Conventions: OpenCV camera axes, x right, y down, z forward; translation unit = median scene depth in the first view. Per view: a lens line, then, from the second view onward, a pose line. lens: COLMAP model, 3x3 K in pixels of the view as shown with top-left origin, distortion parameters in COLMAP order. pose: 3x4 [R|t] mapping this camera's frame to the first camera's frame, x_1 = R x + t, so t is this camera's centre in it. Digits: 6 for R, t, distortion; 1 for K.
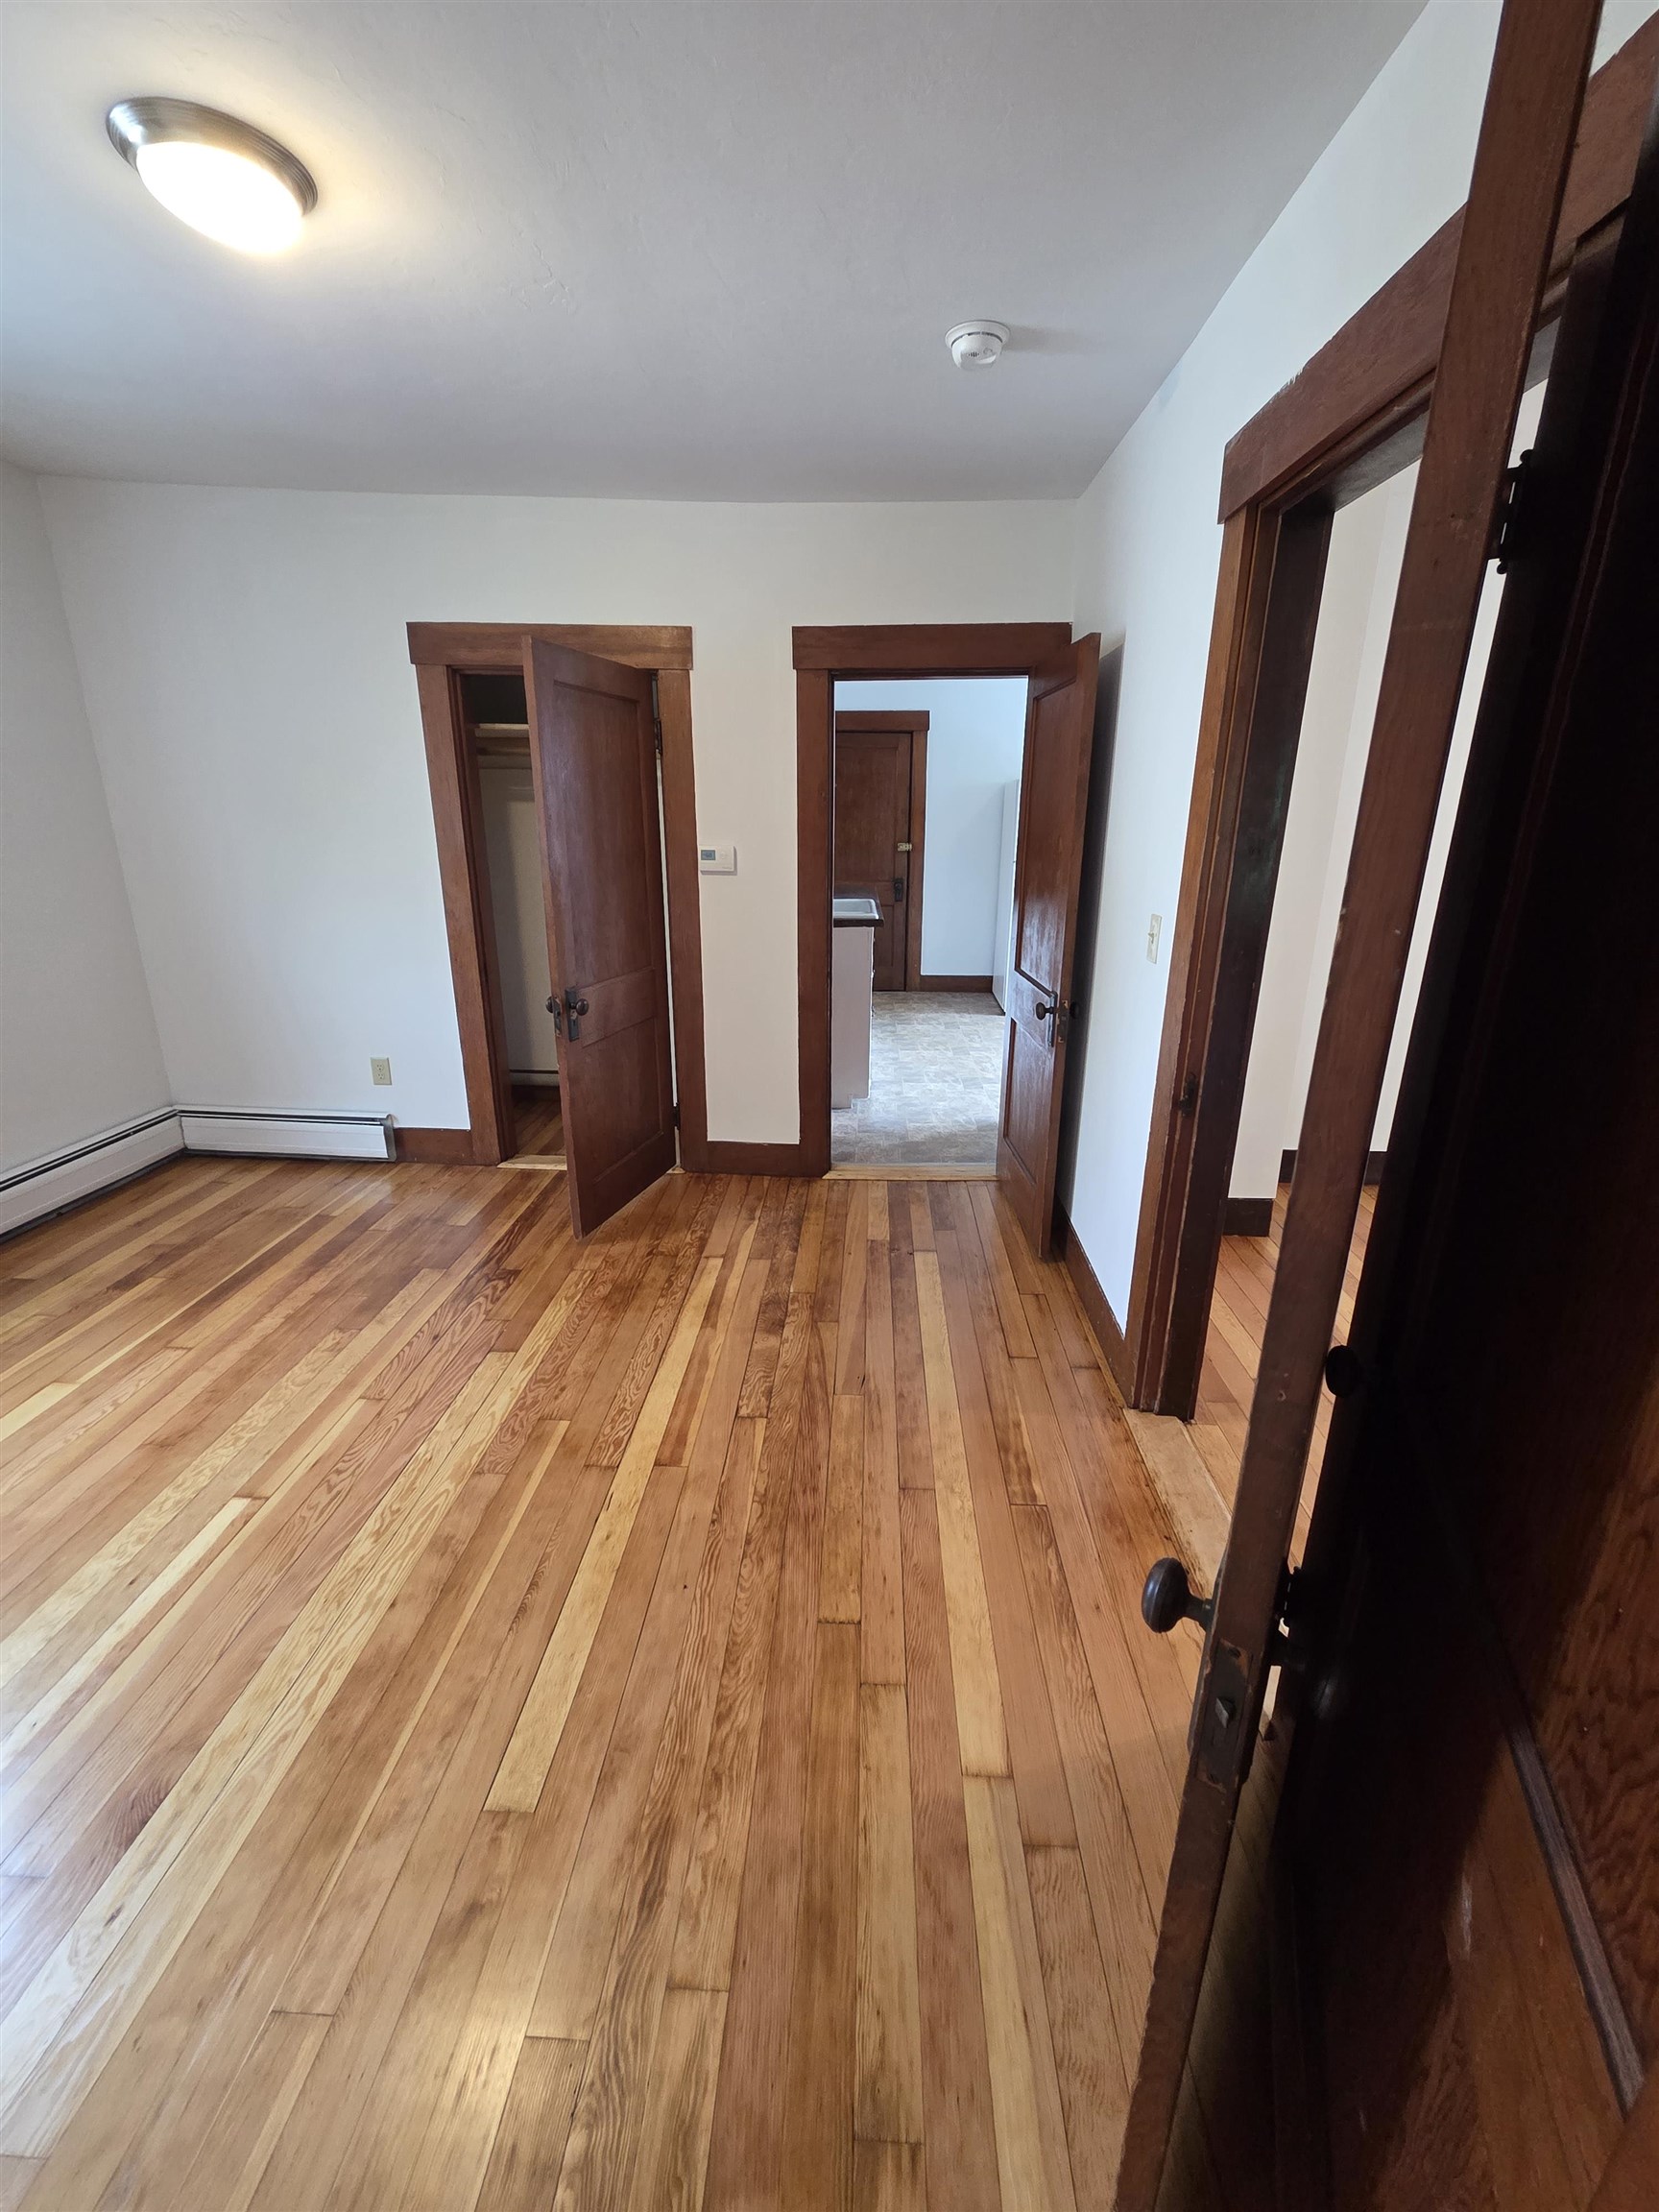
lens RADIAL K [[893.7, 0, 843.2], [0, 893.7, 1088.6], [0, 0, 1]] dist [0.004325, -0.000739]
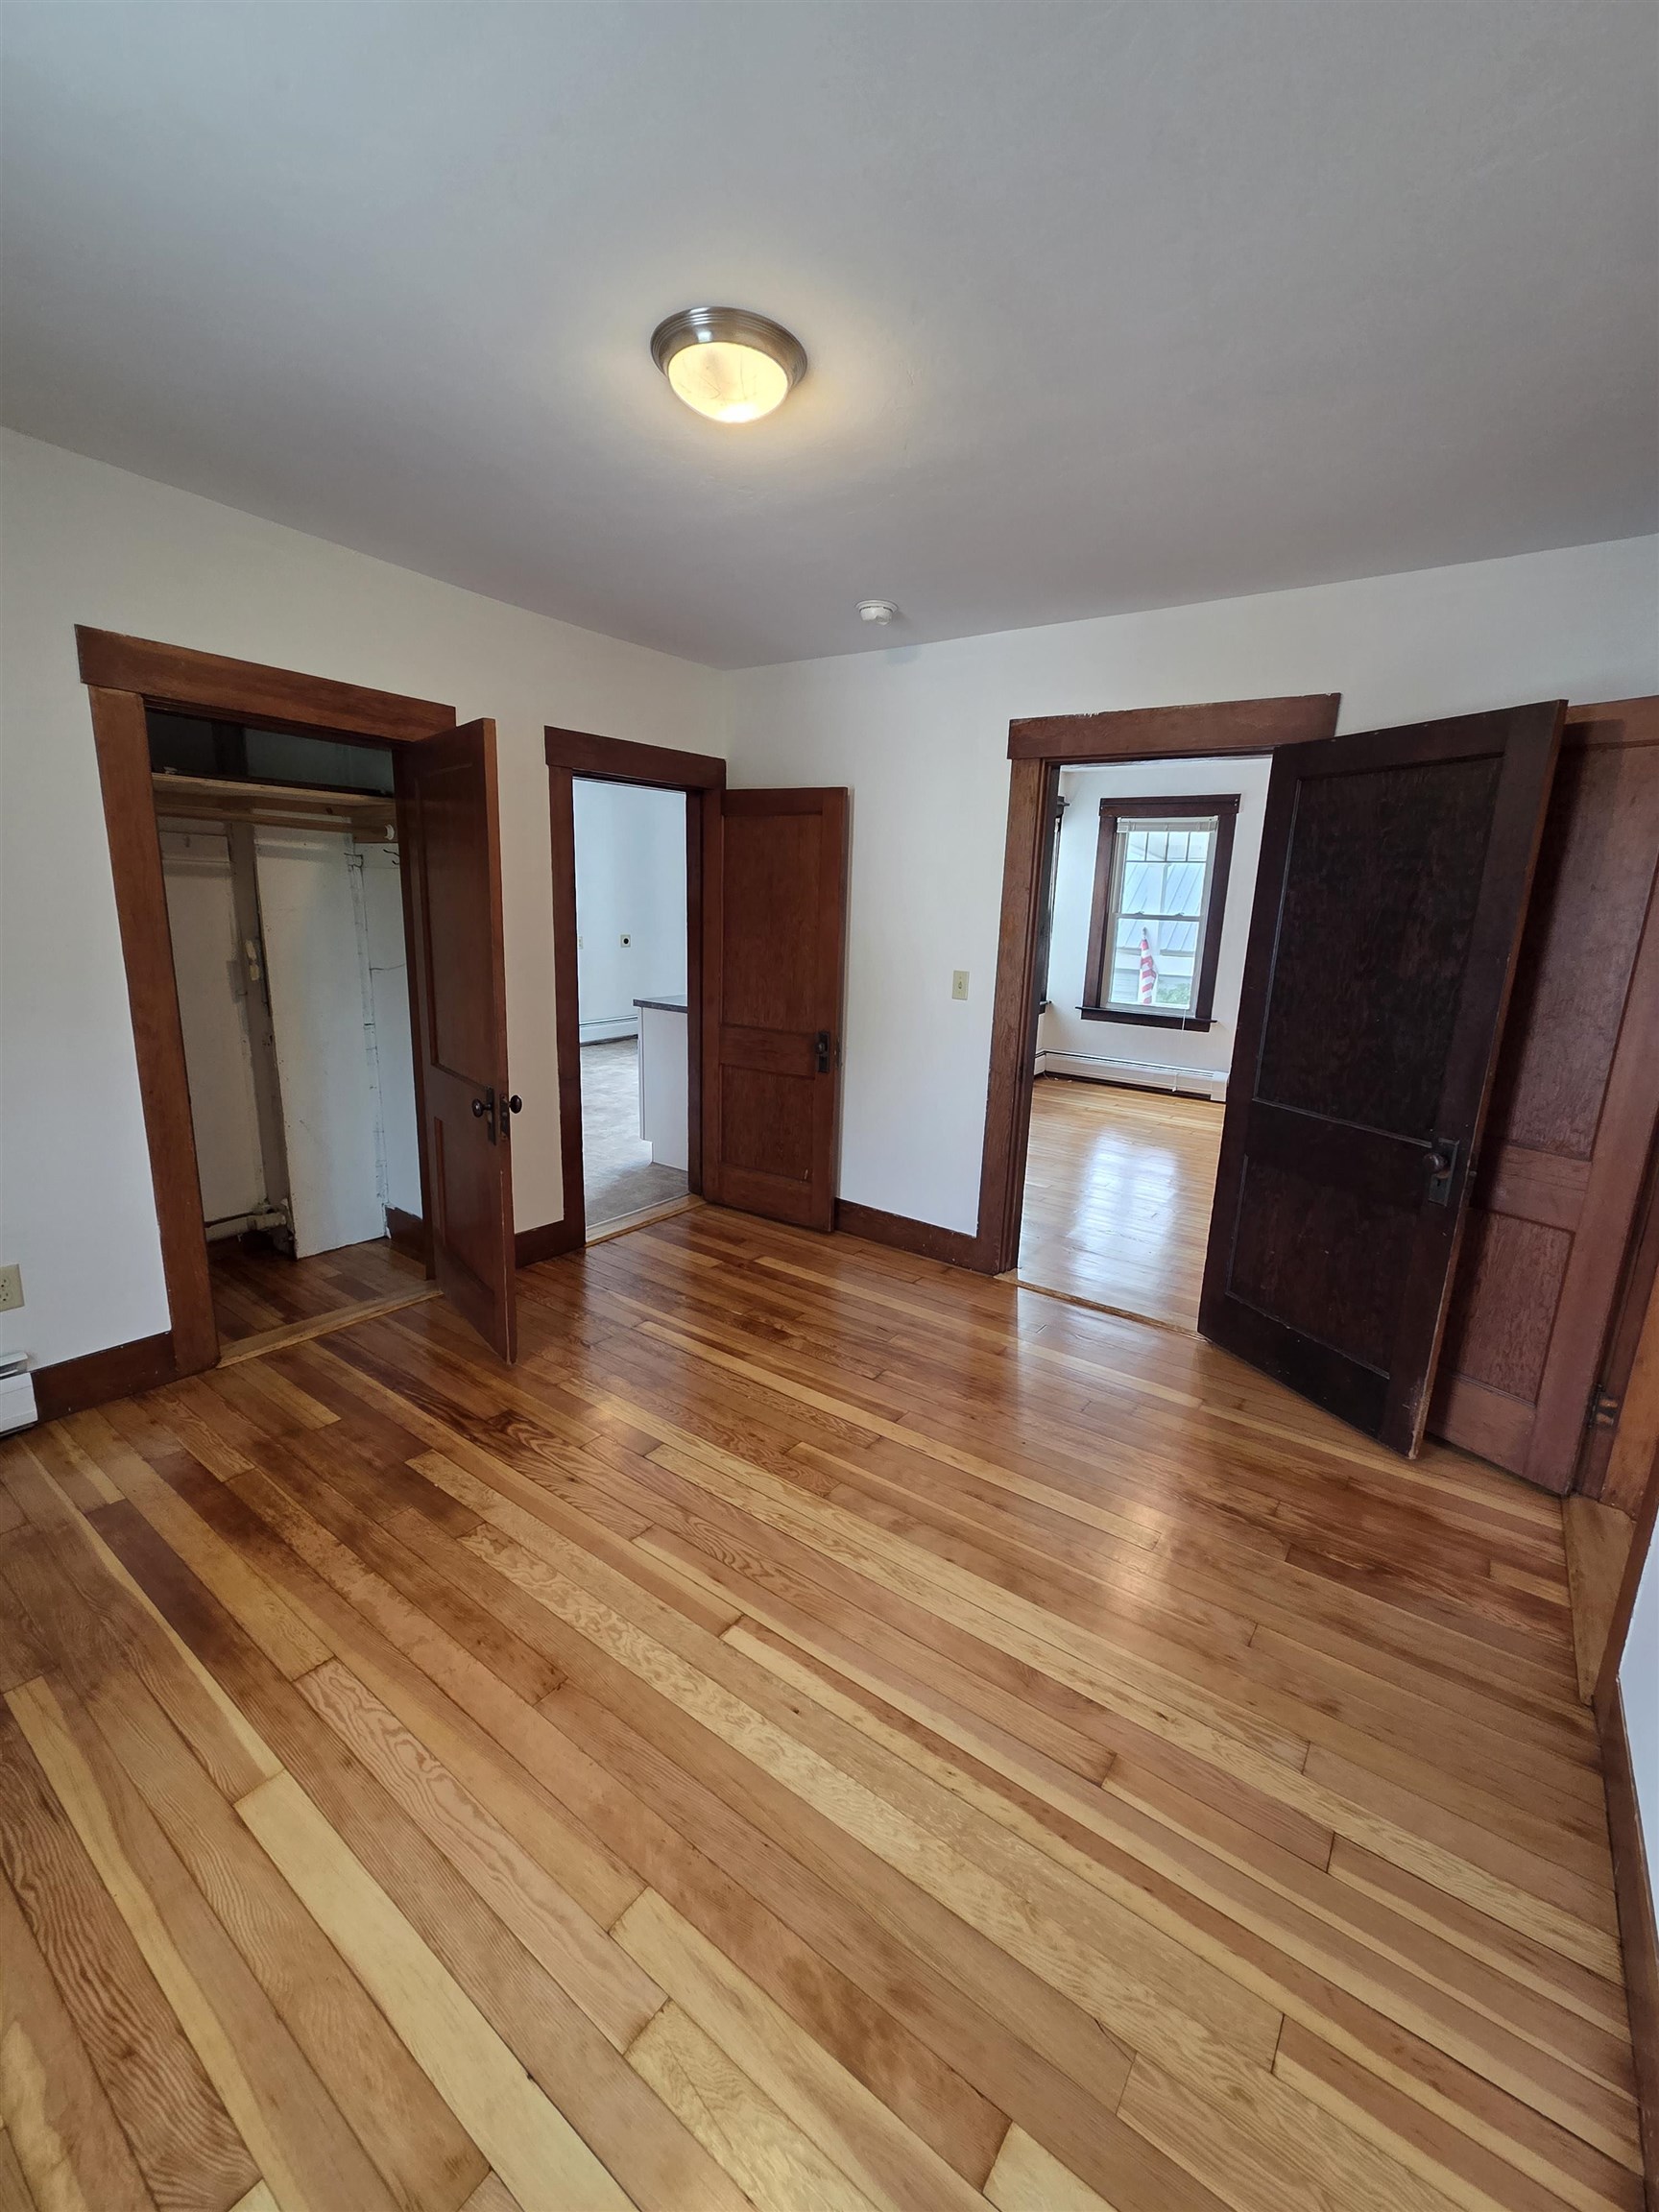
lens RADIAL K [[895.8, 0, 823.5], [0, 895.8, 1100.9], [0, 0, 1]] dist [0.002914, -0.000107]
pose [[0.572933, -0.167133, 0.802380, -0.860458], [0.211778, 0.975930, 0.052064, -0.076044], [-0.791769, 0.140098, 0.594538, 0.191094]]
